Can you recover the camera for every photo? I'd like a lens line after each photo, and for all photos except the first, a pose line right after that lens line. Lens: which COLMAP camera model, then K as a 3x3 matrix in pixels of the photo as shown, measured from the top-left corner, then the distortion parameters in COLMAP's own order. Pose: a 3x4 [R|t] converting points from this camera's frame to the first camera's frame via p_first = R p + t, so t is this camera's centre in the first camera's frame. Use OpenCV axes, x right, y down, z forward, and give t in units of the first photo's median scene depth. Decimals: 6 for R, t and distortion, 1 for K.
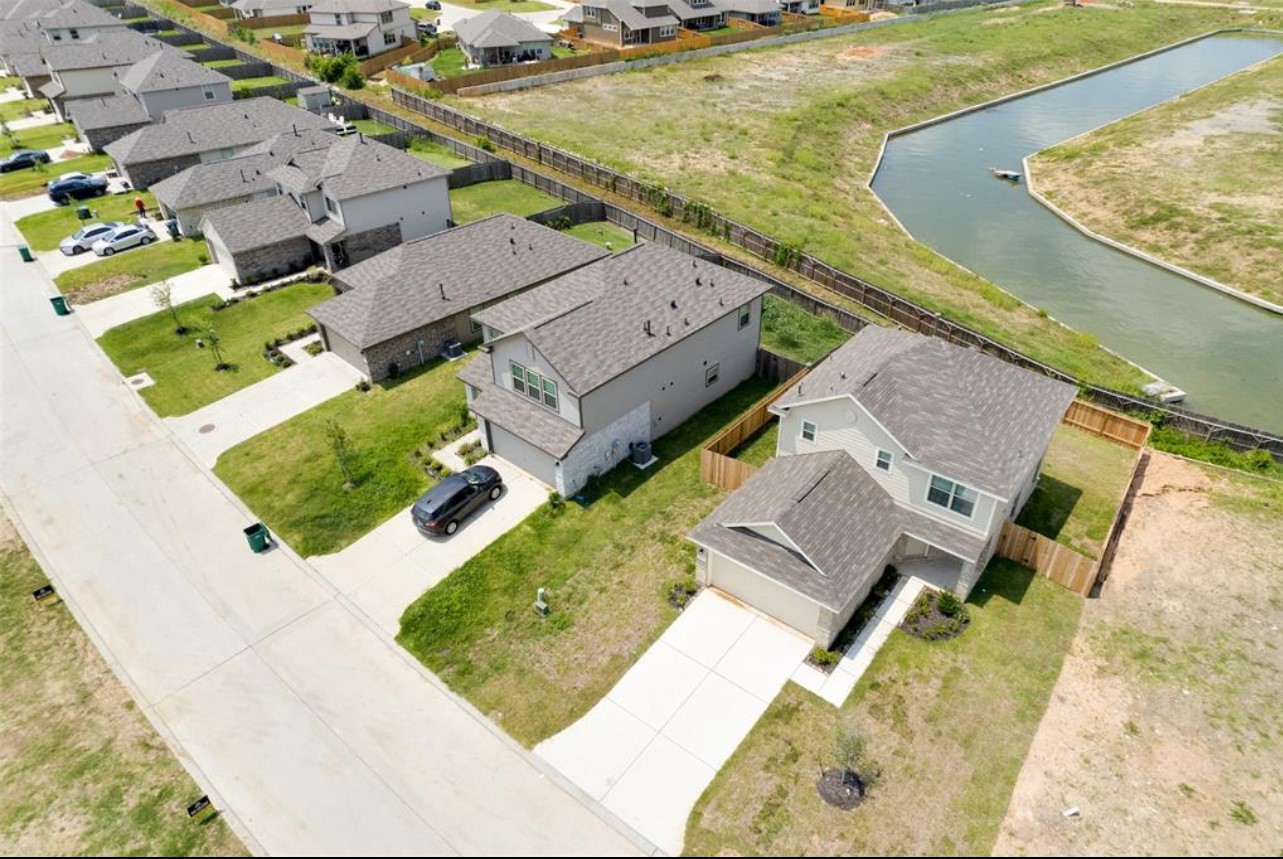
lens RADIAL K [[822.8, 0, 645.6], [0, 822.8, 420.3], [0, 0, 1]] dist [-0.046172, 0.056513]
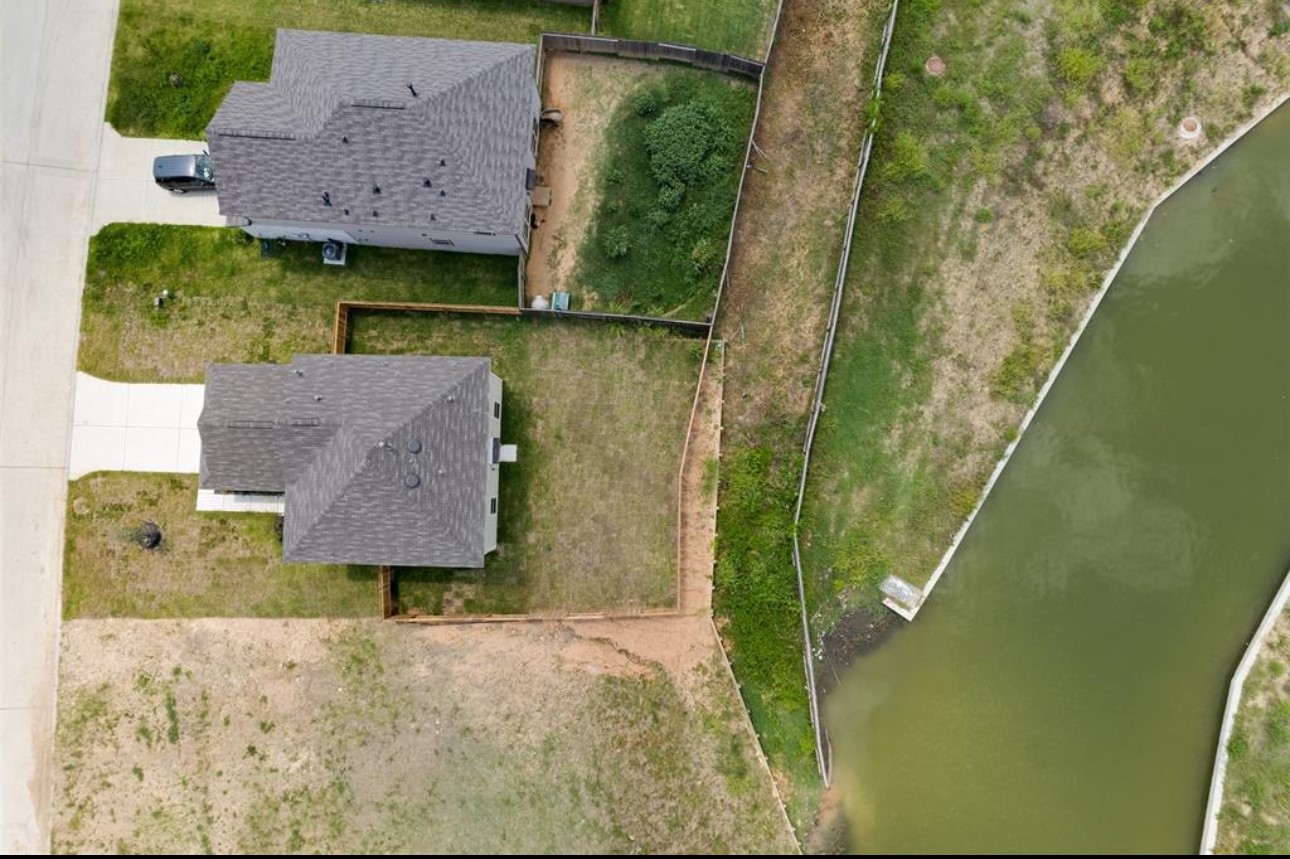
lens RADIAL K [[827.3, 0, 657.0], [0, 827.3, 426.4], [0, 0, 1]] dist [-0.046172, 0.056513]
pose [[0.600410, 0.797547, -0.058542, 0.581343], [-0.441462, 0.391601, 0.807317, -1.090558], [0.666798, -0.458877, 0.587207, 0.587587]]
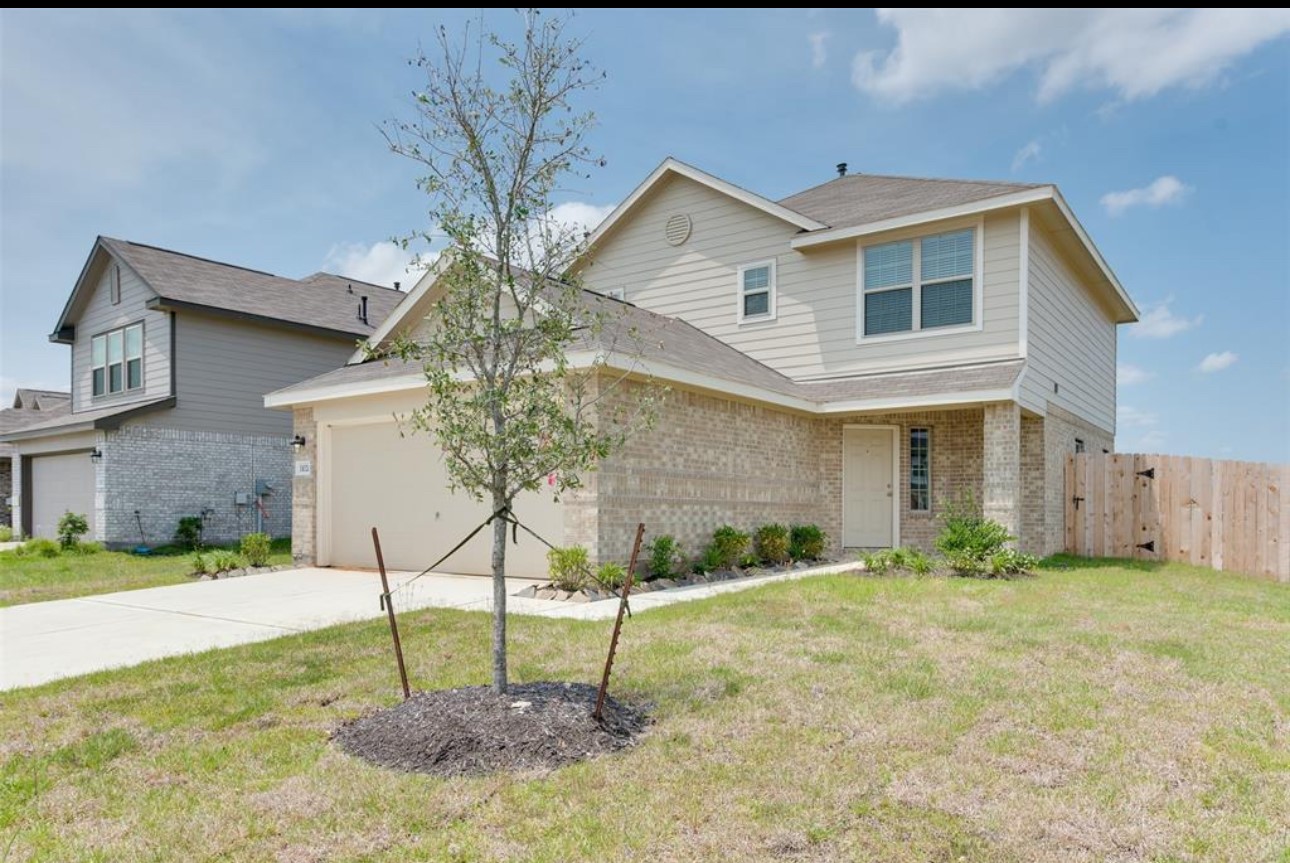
lens RADIAL K [[894.1, 0, 640.6], [0, 894.1, 509.8], [0, 0, 1]] dist [0.006628, 0.000398]
pose [[0.999307, 0.015506, 0.033834, 0.192570], [0.005860, 0.832193, -0.554455, 0.374494], [-0.036754, 0.554269, 0.831525, 0.600962]]
